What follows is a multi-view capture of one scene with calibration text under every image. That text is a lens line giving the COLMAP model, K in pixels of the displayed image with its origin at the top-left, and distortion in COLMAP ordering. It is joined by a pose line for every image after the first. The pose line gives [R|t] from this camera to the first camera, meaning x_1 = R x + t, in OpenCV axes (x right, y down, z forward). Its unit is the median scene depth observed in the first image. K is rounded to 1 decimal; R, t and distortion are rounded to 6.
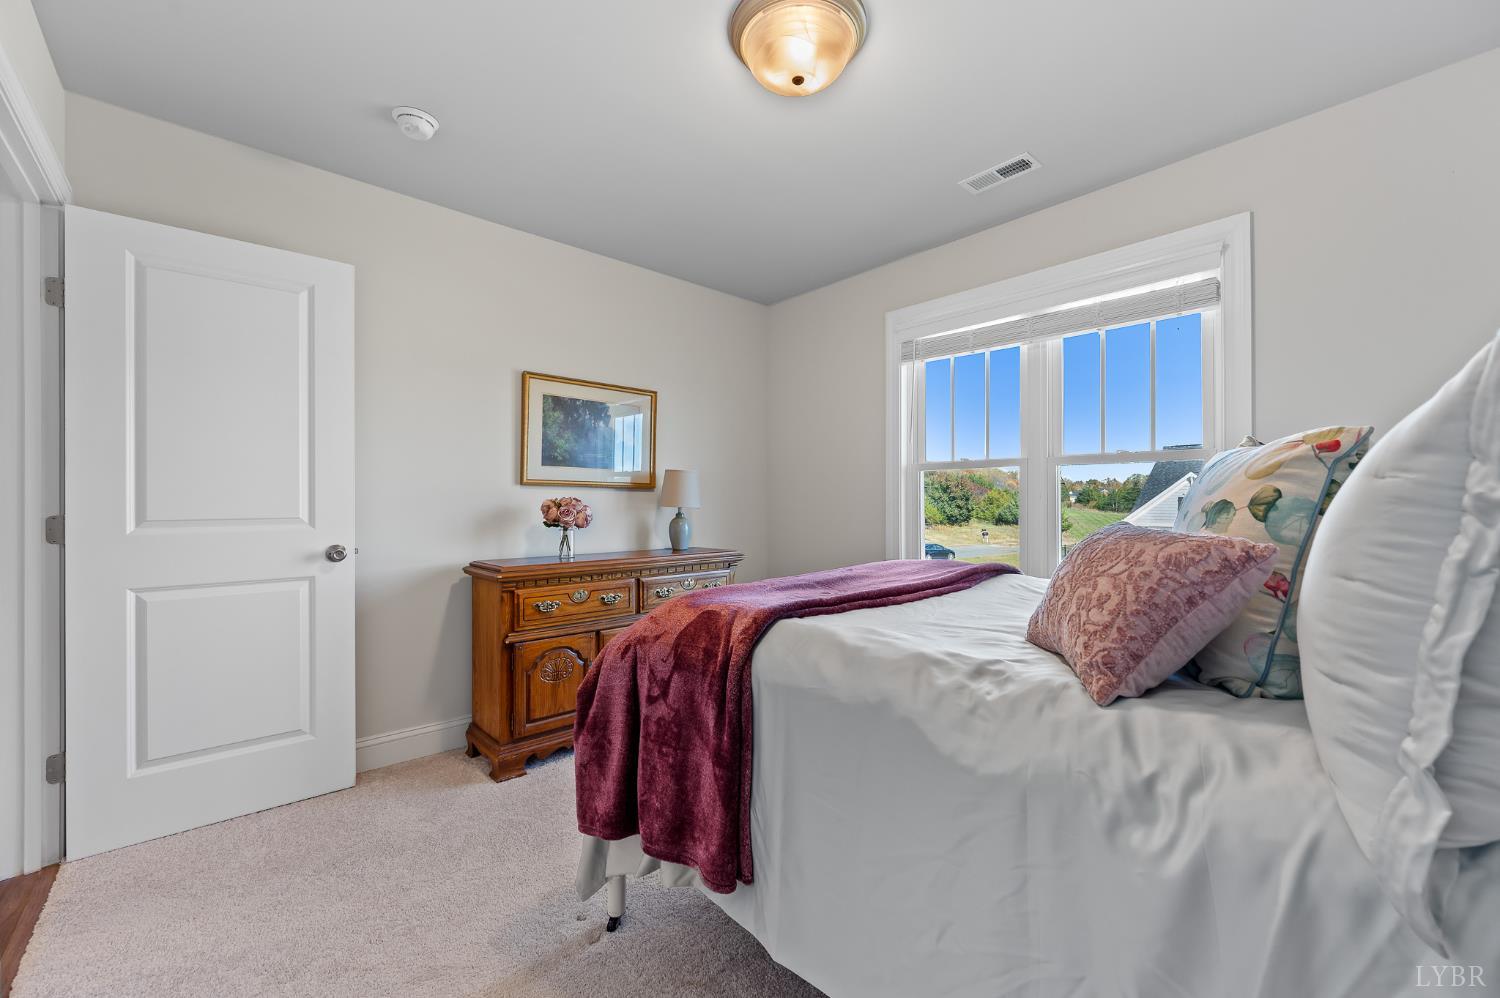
lens RADIAL K [[599.6, 0, 749.2], [0, 599.6, 495.6], [0, 0, 1]] dist [-0.000355, -0.000088]
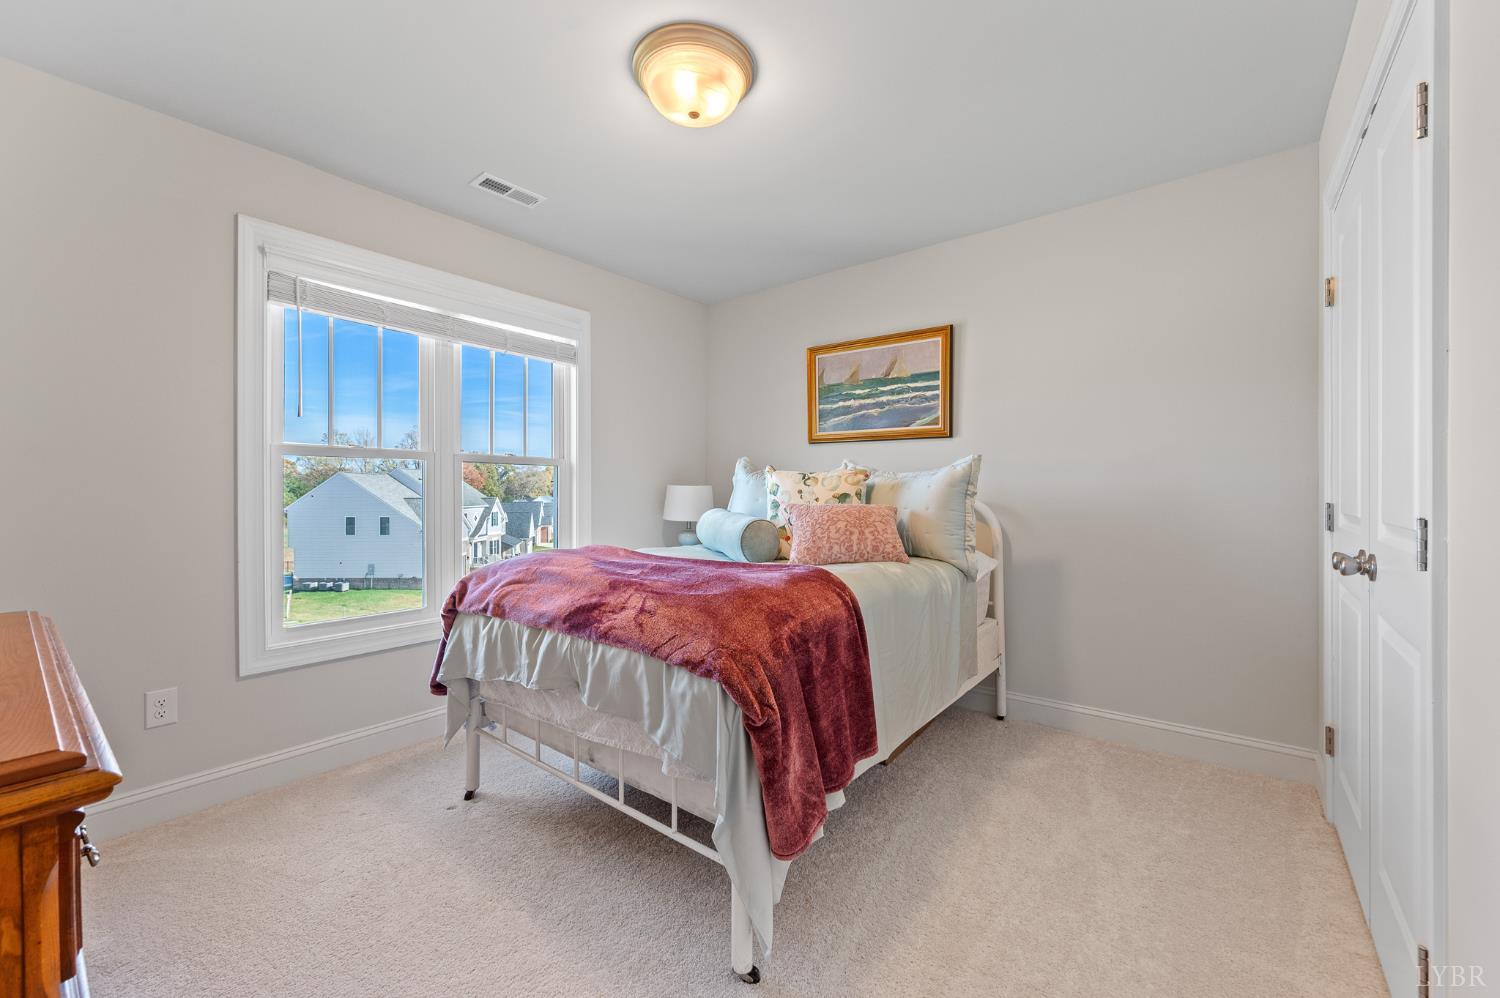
lens RADIAL K [[599.6, 0, 749.2], [0, 599.6, 495.6], [0, 0, 1]] dist [-0.000355, -0.000088]
pose [[-0.167303, -0.005034, 0.985893, -0.670044], [-0.004015, 0.999982, 0.004425, 0.003578], [-0.985897, -0.003219, -0.167320, 0.701229]]
